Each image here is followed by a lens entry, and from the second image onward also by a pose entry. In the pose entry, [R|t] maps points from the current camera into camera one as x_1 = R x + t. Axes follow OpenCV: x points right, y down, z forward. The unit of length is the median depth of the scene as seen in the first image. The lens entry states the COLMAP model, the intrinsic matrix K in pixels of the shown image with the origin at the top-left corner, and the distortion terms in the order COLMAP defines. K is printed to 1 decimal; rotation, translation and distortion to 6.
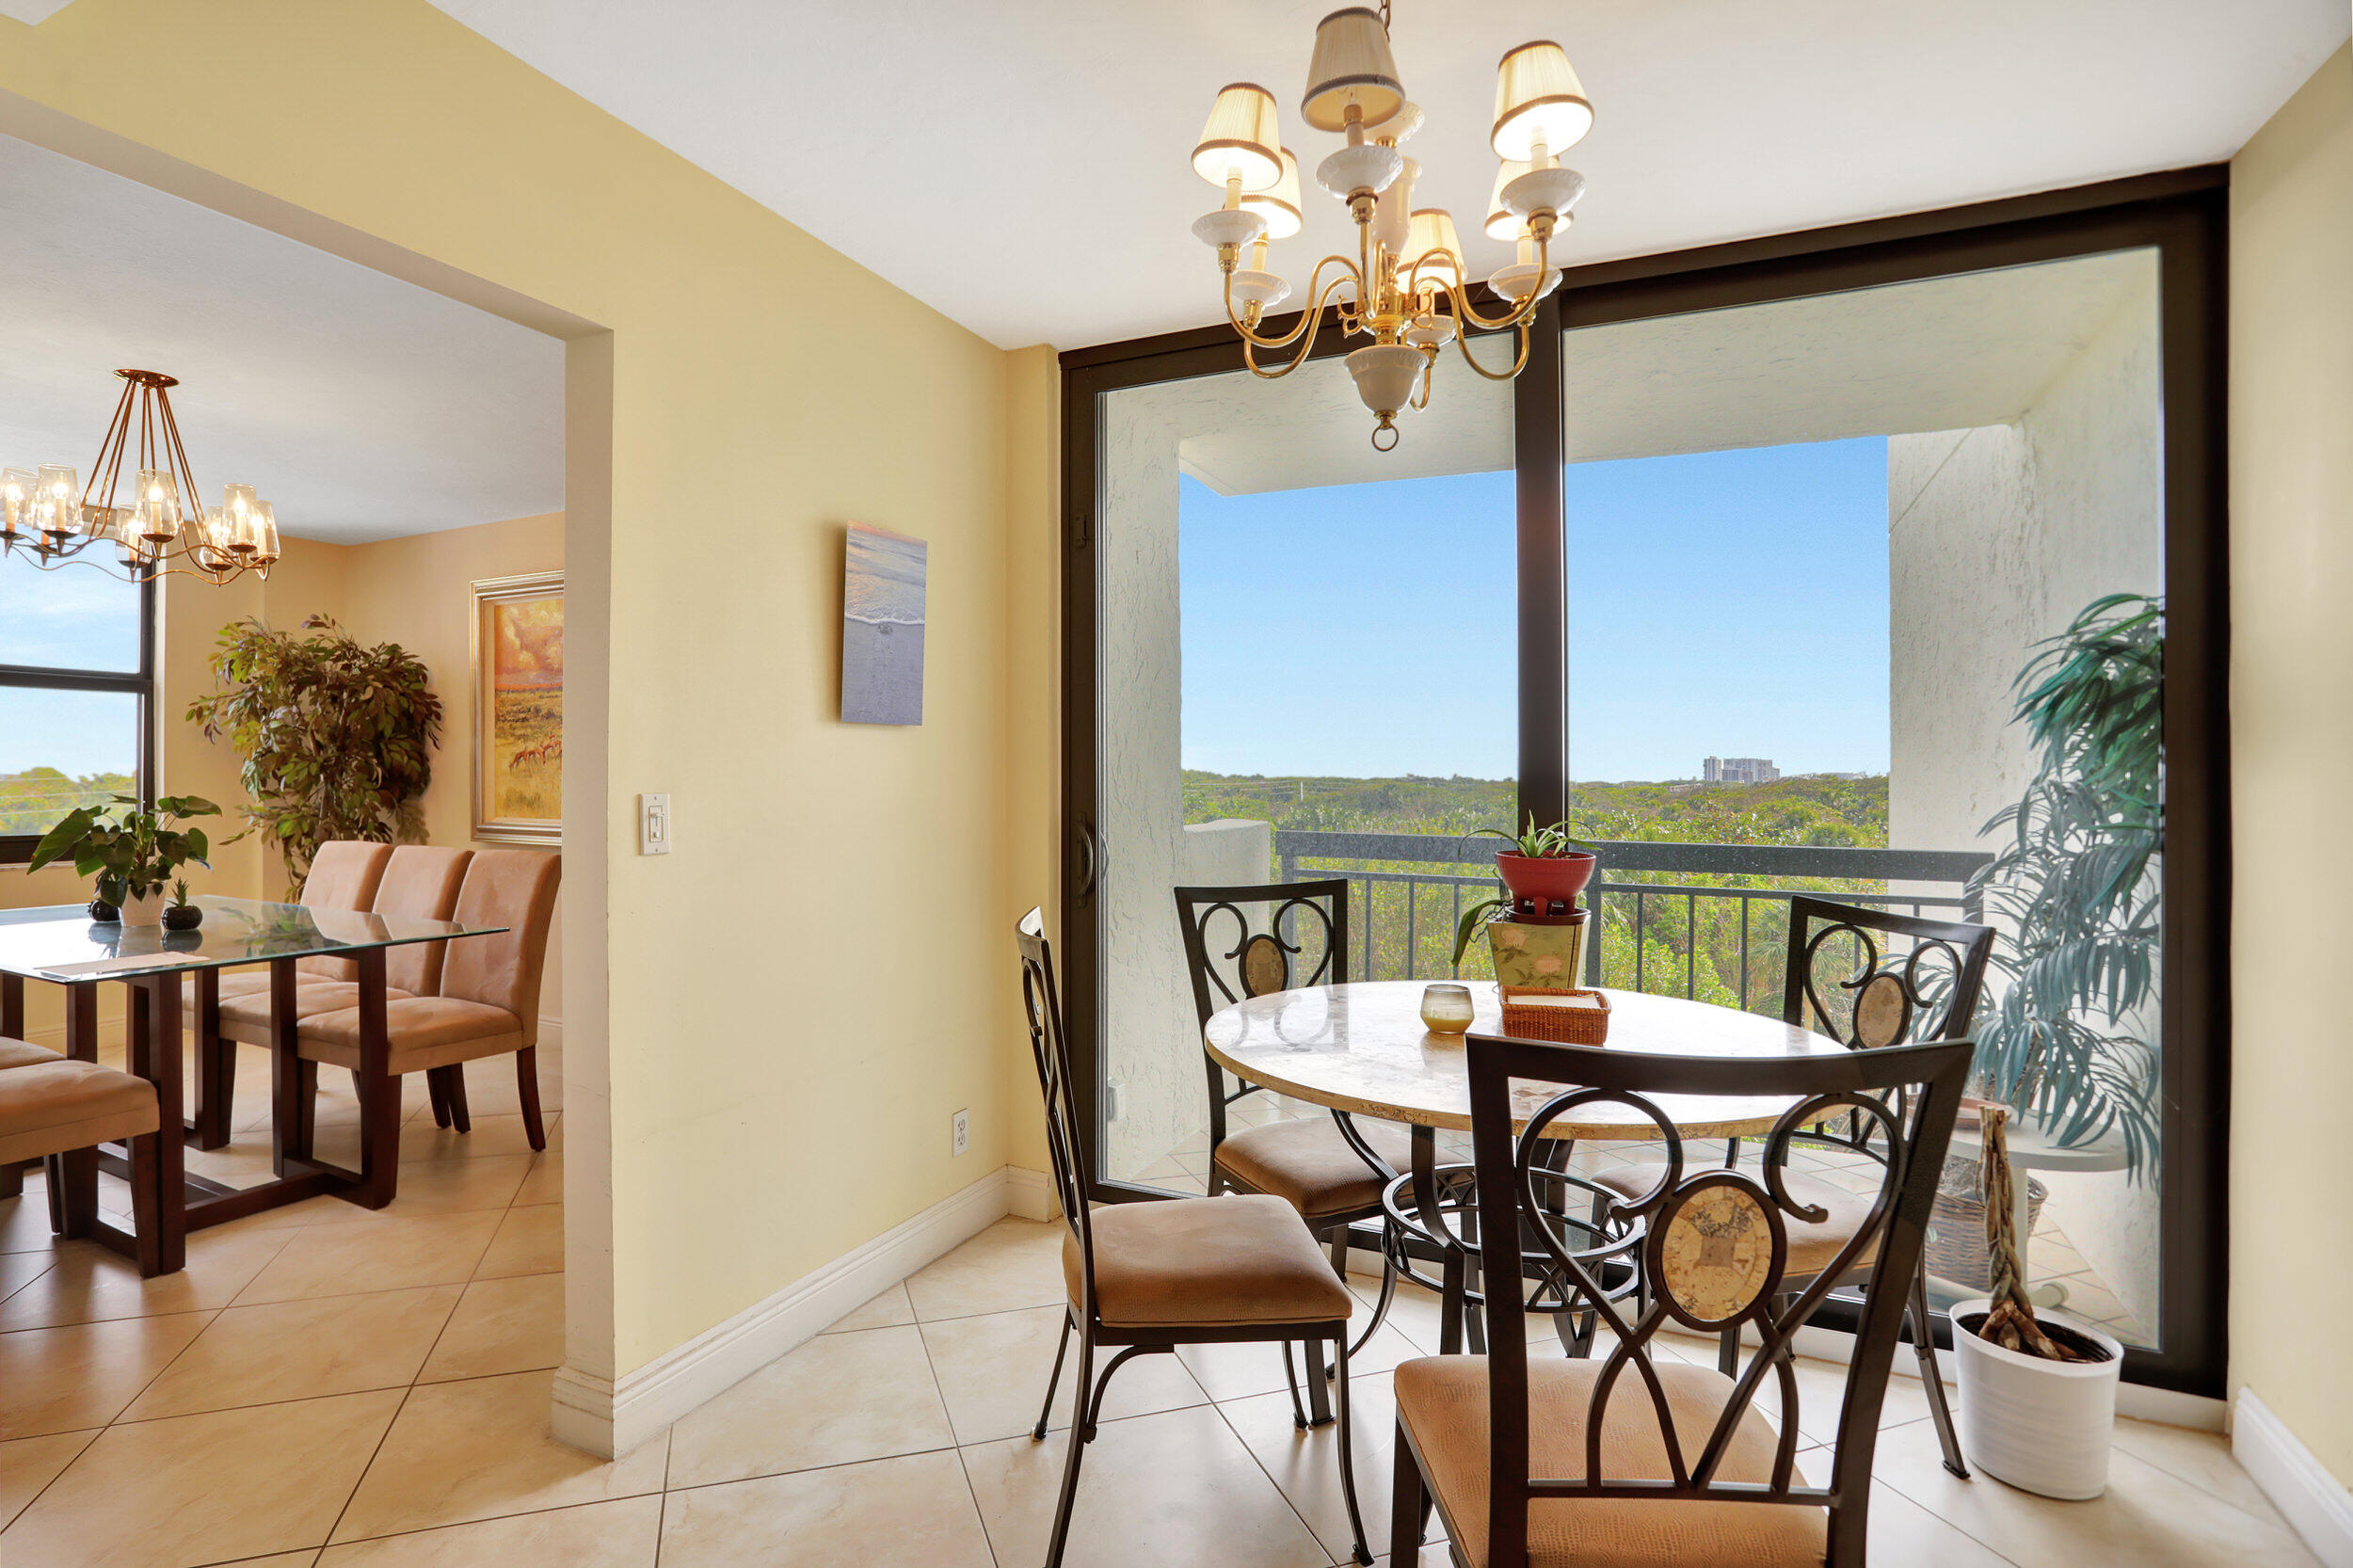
lens RADIAL K [[1155.8, 0, 1121.8], [0, 1155.8, 772.1], [0, 0, 1]] dist [-0.056543, 0.016796]
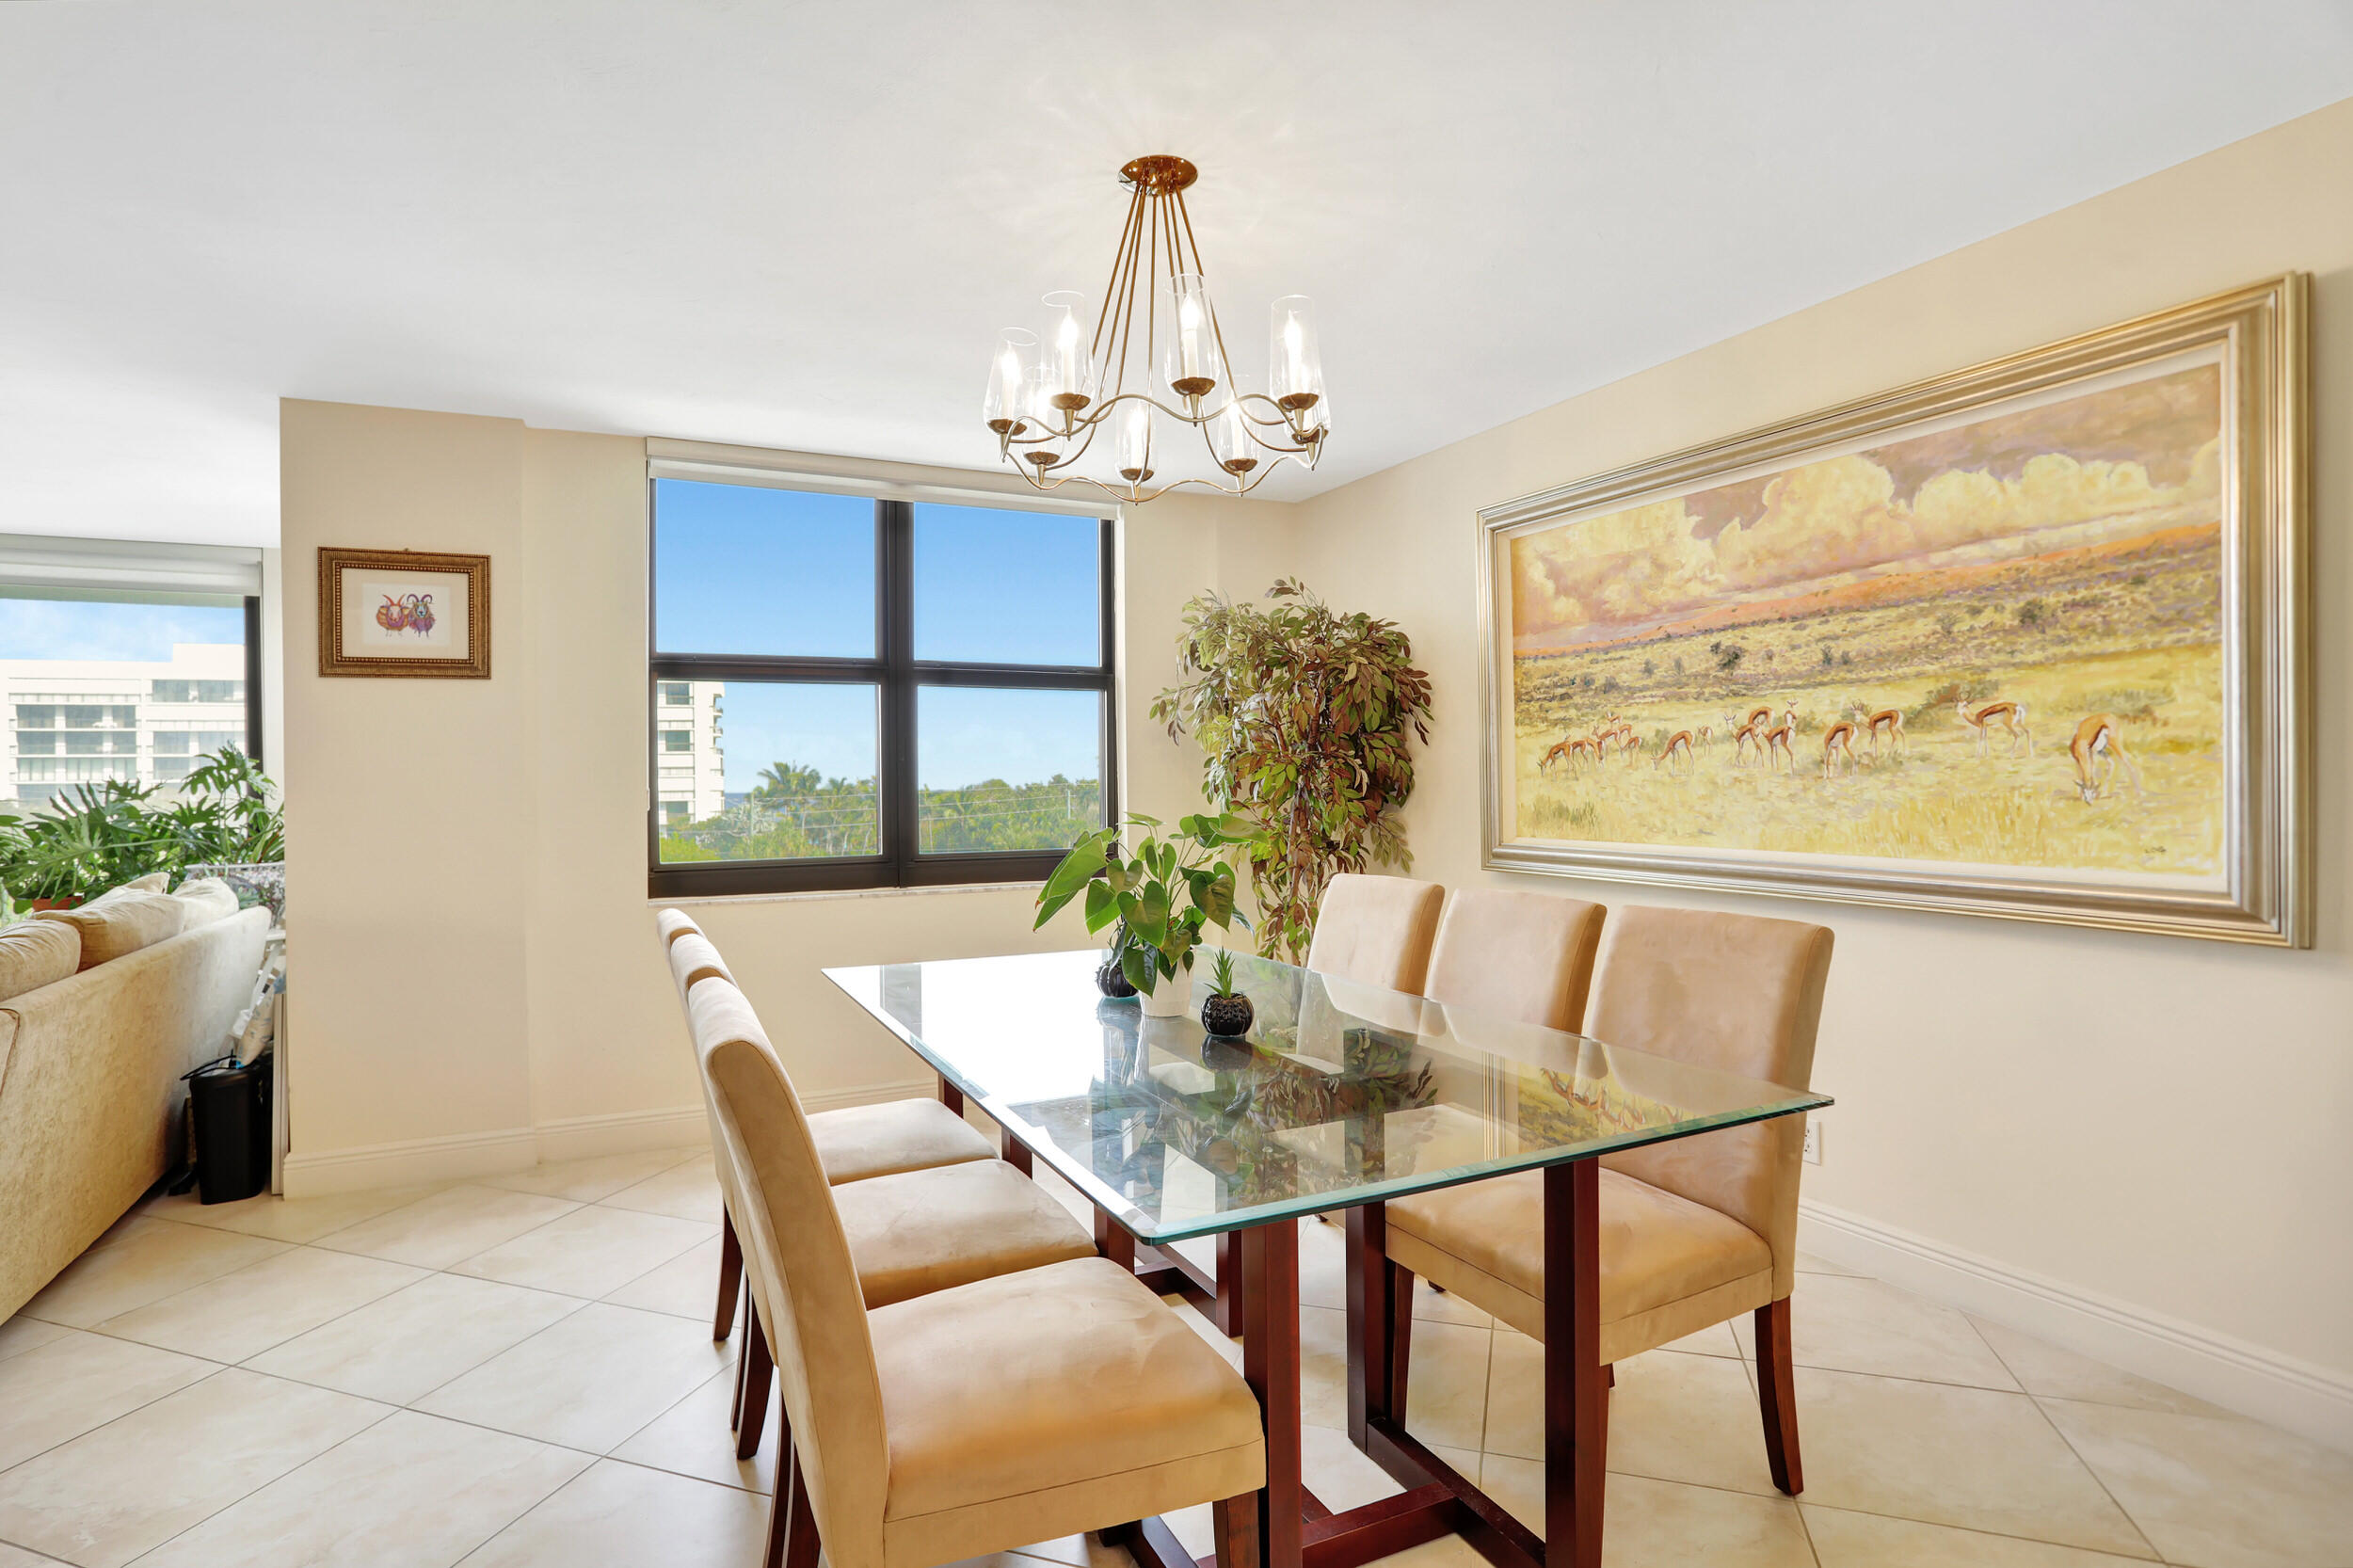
lens RADIAL K [[1155.8, 0, 1167.9], [0, 1155.8, 772.0], [0, 0, 1]] dist [-0.056543, 0.016796]
pose [[0.813892, -0.016201, -0.580790, -0.315910], [0.015088, 0.999863, -0.006747, 0.000560], [0.580820, -0.003272, 0.814025, 0.295974]]
